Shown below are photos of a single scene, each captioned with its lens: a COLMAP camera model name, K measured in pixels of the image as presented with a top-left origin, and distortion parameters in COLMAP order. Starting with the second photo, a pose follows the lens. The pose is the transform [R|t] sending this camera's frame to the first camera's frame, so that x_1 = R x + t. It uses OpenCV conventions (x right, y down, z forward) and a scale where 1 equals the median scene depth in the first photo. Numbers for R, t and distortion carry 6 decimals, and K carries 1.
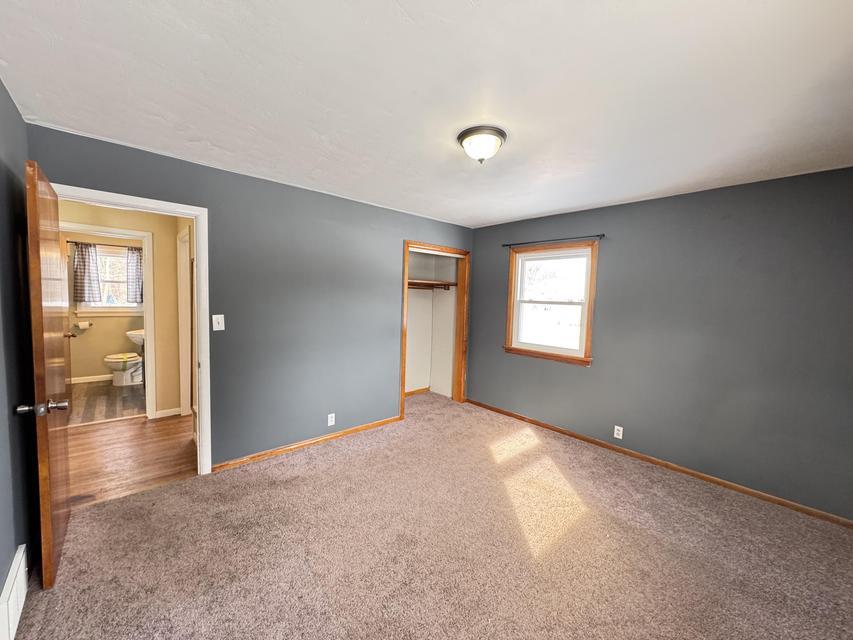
lens RADIAL K [[339.7, 0, 423.2], [0, 339.7, 319.9], [0, 0, 1]] dist [-0.003172, 0.000289]
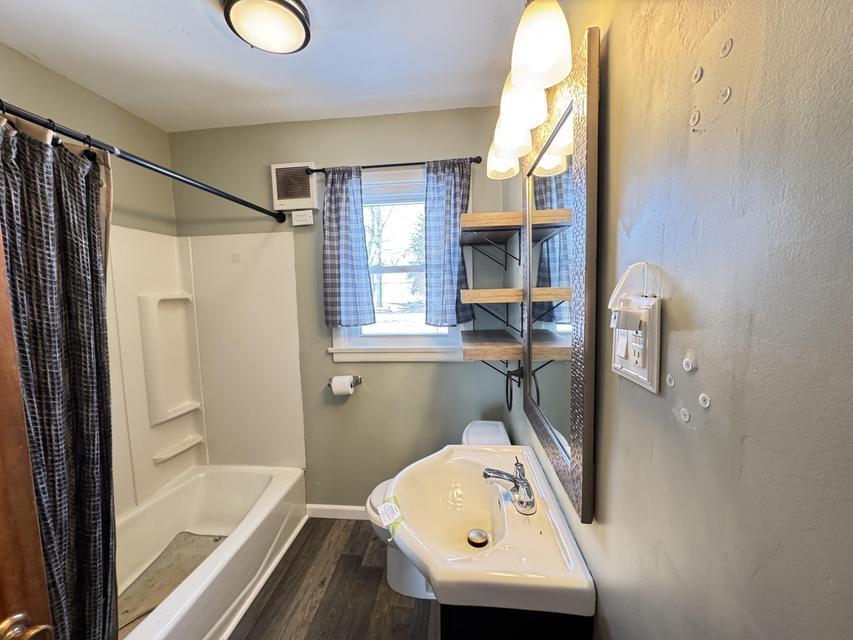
lens RADIAL K [[339.7, 0, 427.0], [0, 339.7, 319.6], [0, 0, 1]] dist [-0.003172, 0.000289]
pose [[0.671702, 0.013539, -0.740698, -0.371784], [-0.009839, 0.999908, 0.009354, -0.037195], [0.740756, 0.001005, 0.671773, 0.464934]]
